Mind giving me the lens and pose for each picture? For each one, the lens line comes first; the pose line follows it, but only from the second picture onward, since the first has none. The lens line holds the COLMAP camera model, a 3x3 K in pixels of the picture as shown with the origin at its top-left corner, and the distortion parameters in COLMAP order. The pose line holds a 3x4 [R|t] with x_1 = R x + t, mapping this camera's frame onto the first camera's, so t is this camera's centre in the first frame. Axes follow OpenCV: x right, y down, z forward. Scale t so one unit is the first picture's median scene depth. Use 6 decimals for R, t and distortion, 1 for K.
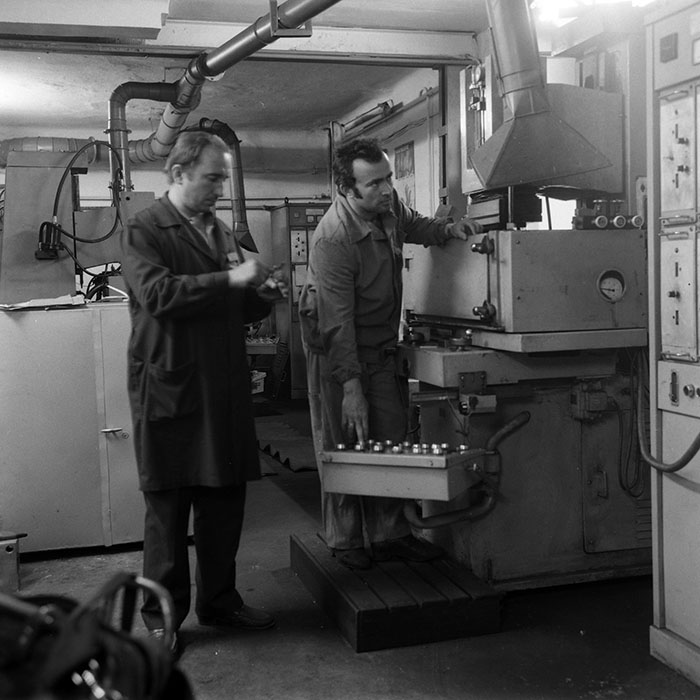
lens RADIAL K [[949.5, 0, 350.0], [0, 949.5, 350.0], [0, 0, 1]] dist [0.030566, 0.081924]
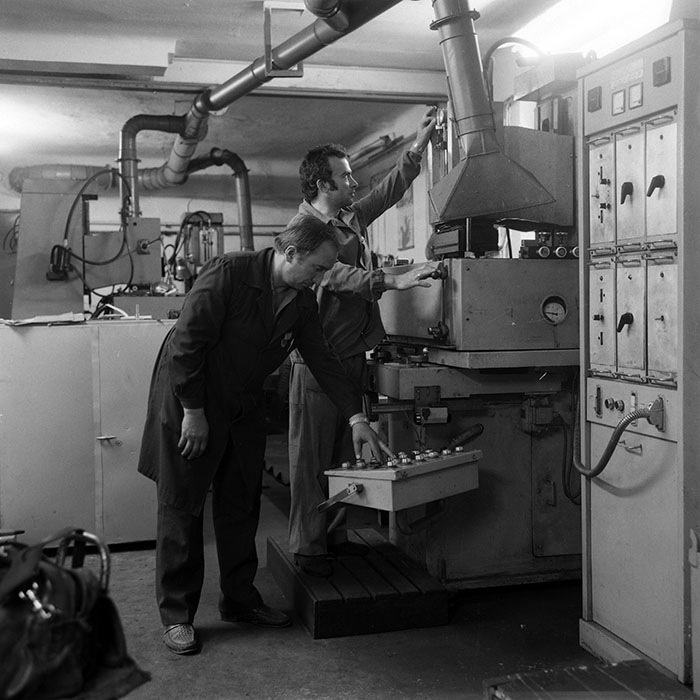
lens RADIAL K [[949.5, 0, 350.0], [0, 949.5, 350.0], [0, 0, 1]] dist [0.030566, 0.081924]
pose [[0.999650, 0.016557, -0.020626, 0.056313], [-0.017130, 0.999464, -0.027905, 0.012223], [0.020153, 0.028249, 0.999398, -0.092412]]
